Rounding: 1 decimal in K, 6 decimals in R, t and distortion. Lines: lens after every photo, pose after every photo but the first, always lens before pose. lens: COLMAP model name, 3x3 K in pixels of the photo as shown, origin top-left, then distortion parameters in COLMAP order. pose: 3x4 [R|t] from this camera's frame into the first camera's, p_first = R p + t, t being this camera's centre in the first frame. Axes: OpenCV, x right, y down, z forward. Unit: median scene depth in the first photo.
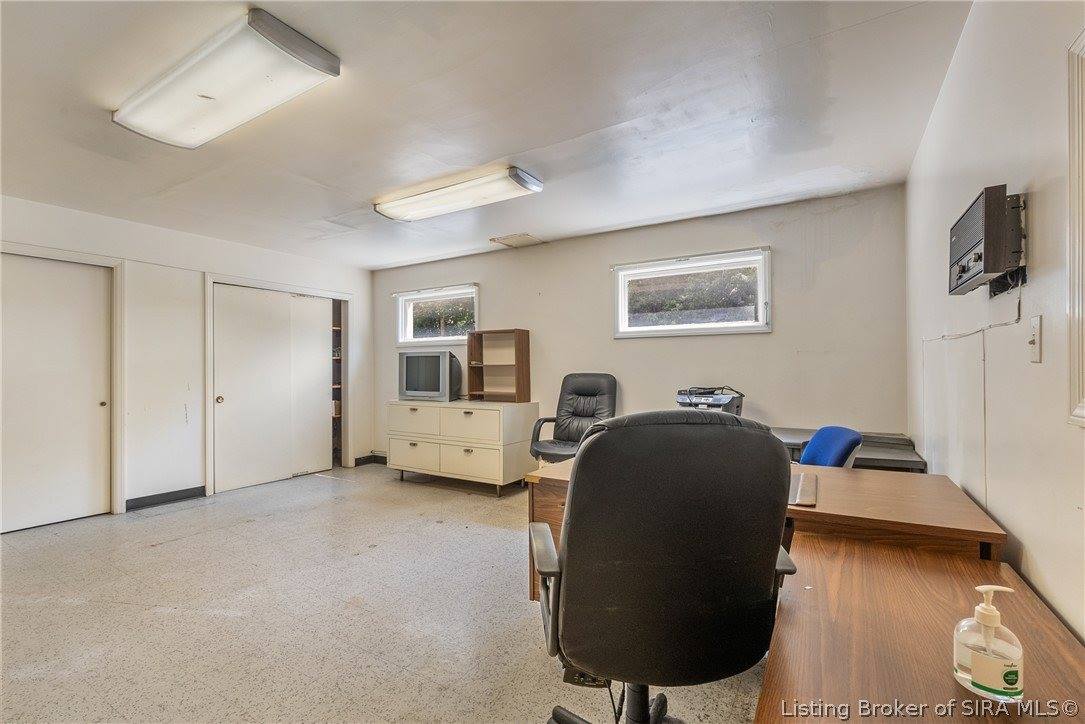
lens RADIAL K [[479.8, 0, 539.5], [0, 479.8, 357.4], [0, 0, 1]] dist [-0.002971, -0.000200]
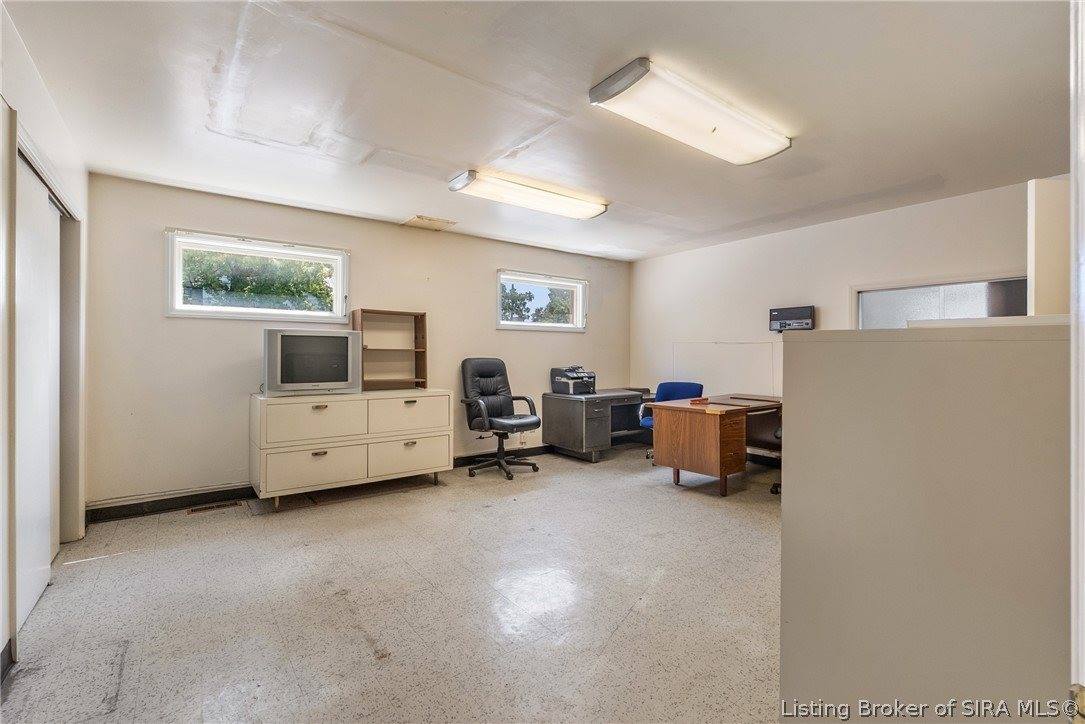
lens RADIAL K [[479.8, 0, 539.5], [0, 479.8, 357.4], [0, 0, 1]] dist [-0.002971, -0.000200]
pose [[0.363664, 0.001202, 0.931529, -0.884154], [-0.018046, 0.999821, 0.005755, 0.021849], [-0.931355, -0.018903, 0.363621, 0.436323]]
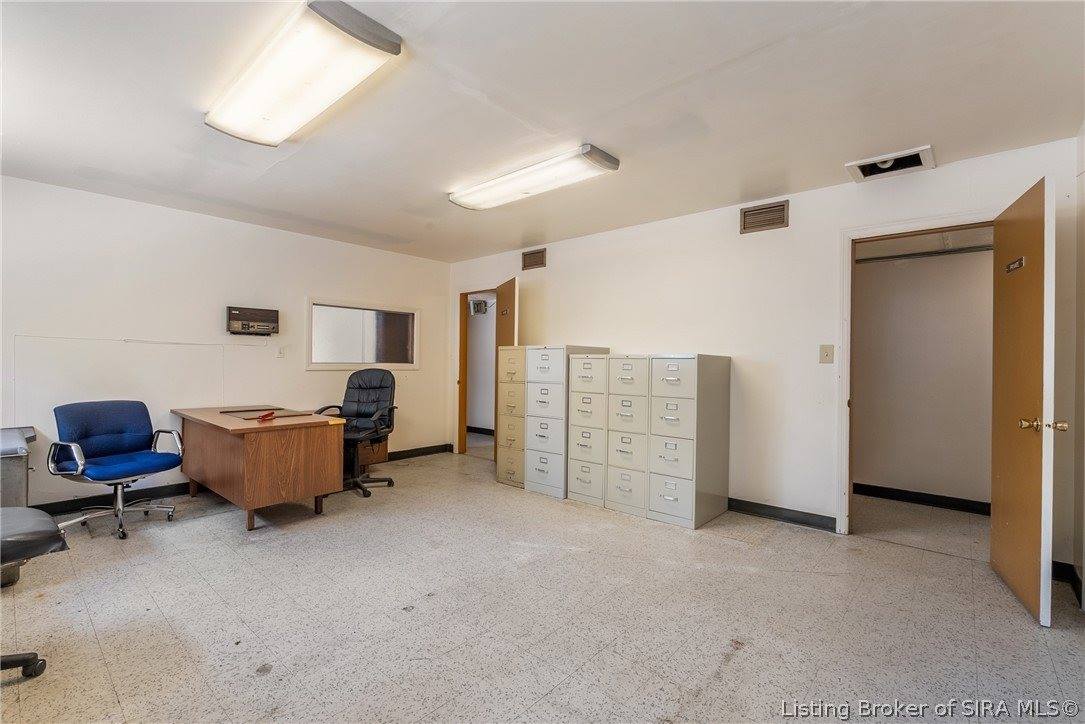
lens RADIAL K [[479.8, 0, 539.5], [0, 479.8, 357.4], [0, 0, 1]] dist [-0.002971, -0.000200]
pose [[-0.985098, -0.005753, 0.171900, -0.457612], [-0.009984, 0.999668, -0.023760, 0.026483], [-0.171706, -0.025122, -0.984828, 1.162162]]
